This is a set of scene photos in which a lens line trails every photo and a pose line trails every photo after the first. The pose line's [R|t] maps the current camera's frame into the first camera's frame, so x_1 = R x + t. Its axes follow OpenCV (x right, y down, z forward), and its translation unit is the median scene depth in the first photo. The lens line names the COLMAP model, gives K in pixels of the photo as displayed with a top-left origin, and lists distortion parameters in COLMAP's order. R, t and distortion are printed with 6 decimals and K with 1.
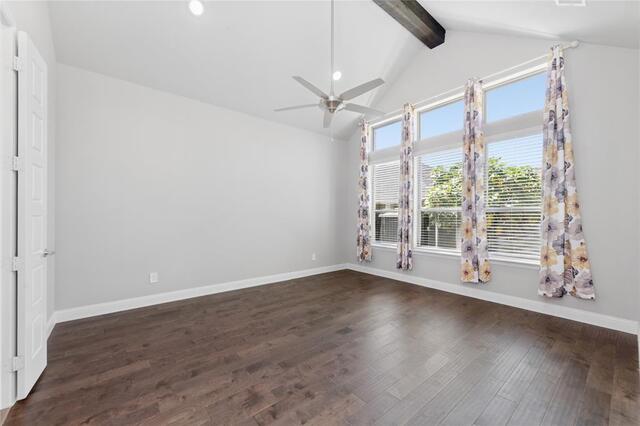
lens RADIAL K [[252.2, 0, 319.9], [0, 252.2, 215.5], [0, 0, 1]] dist [0.002665, -0.000807]
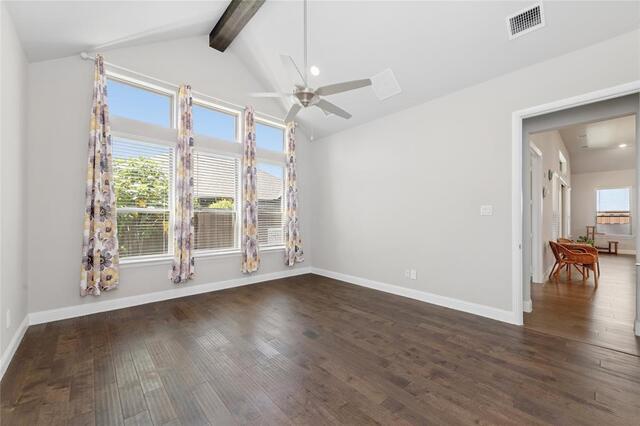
lens RADIAL K [[252.2, 0, 317.7], [0, 252.2, 216.8], [0, 0, 1]] dist [0.002665, -0.000807]
pose [[-0.050961, 0.004027, 0.998693, -0.858843], [-0.007047, 0.999966, -0.004392, -0.001663], [-0.998676, -0.007261, -0.050931, 0.985436]]
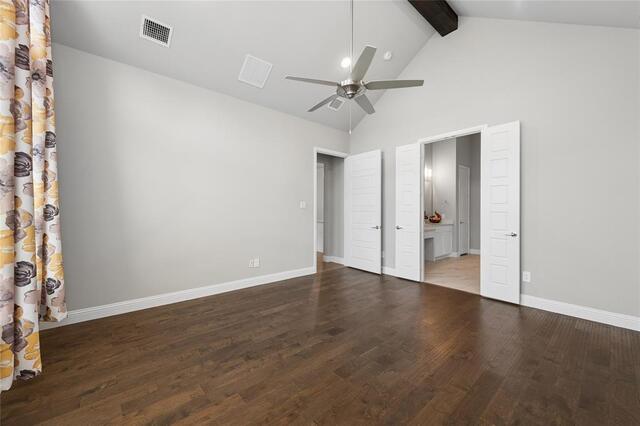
lens RADIAL K [[245.2, 0, 319.9], [0, 245.2, 212.0], [0, 0, 1]] dist [0.001626, 0.000028]
pose [[-0.999679, -0.002720, -0.025192, 0.151485], [-0.002643, 0.999992, -0.003057, 0.010258], [0.025200, -0.002989, -0.999678, 1.823349]]
